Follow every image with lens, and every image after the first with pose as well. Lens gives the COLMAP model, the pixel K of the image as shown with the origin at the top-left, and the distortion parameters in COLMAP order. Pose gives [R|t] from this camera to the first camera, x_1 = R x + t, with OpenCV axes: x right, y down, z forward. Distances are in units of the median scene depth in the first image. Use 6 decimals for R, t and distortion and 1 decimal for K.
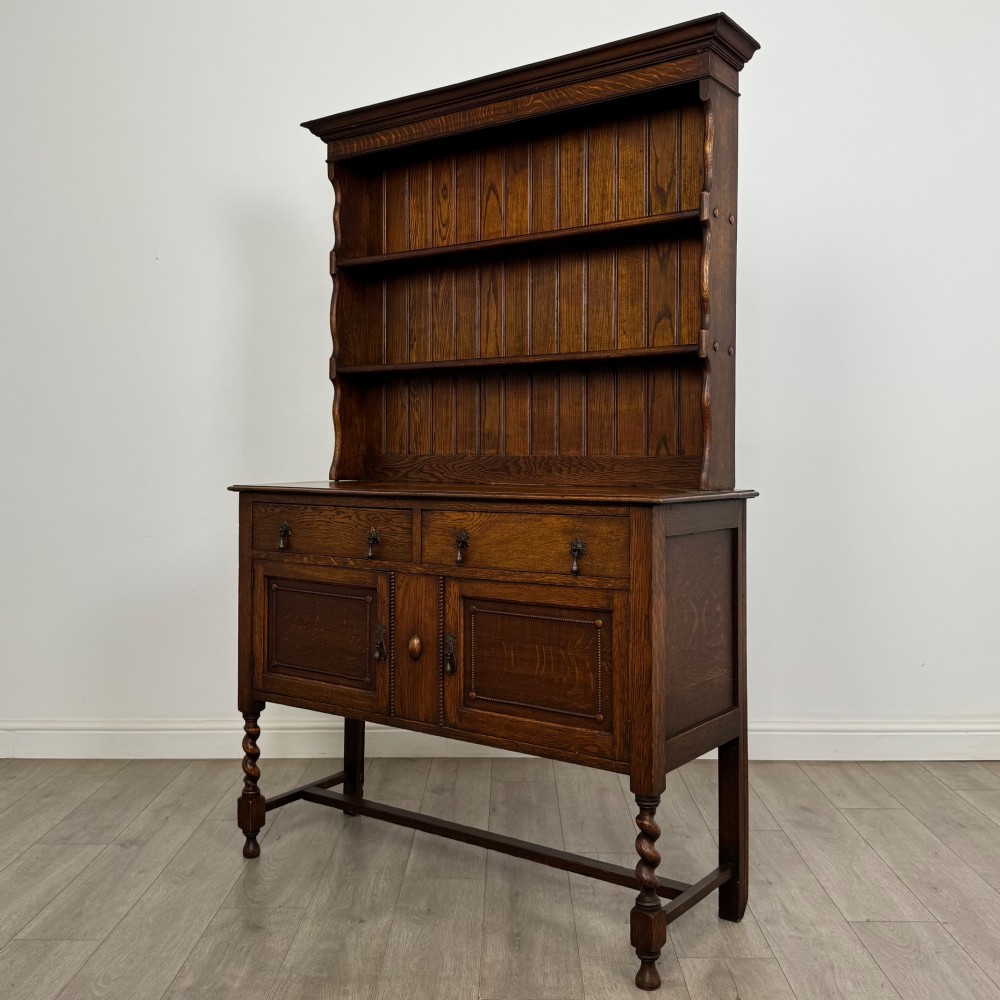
lens RADIAL K [[1075.6, 0, 498.5], [0, 1075.6, 459.5], [0, 0, 1]] dist [0.139768, -0.026939]
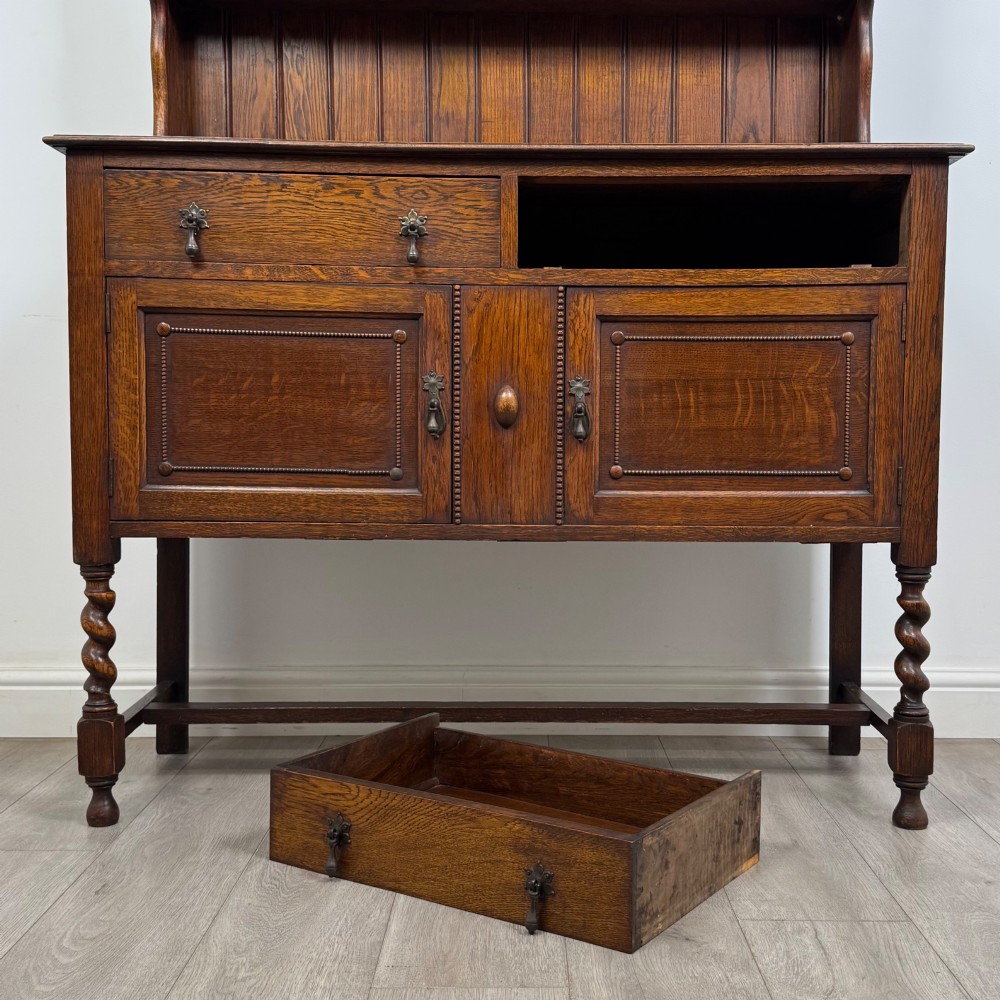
lens RADIAL K [[1246.4, 0, 540.9], [0, 1246.4, 502.0], [0, 0, 1]] dist [0.132734, -0.072772]
pose [[0.803153, -0.033144, 0.594850, -0.470128], [-0.001843, 0.998308, 0.058112, 0.180930], [-0.595770, -0.047769, 0.801733, 0.402490]]
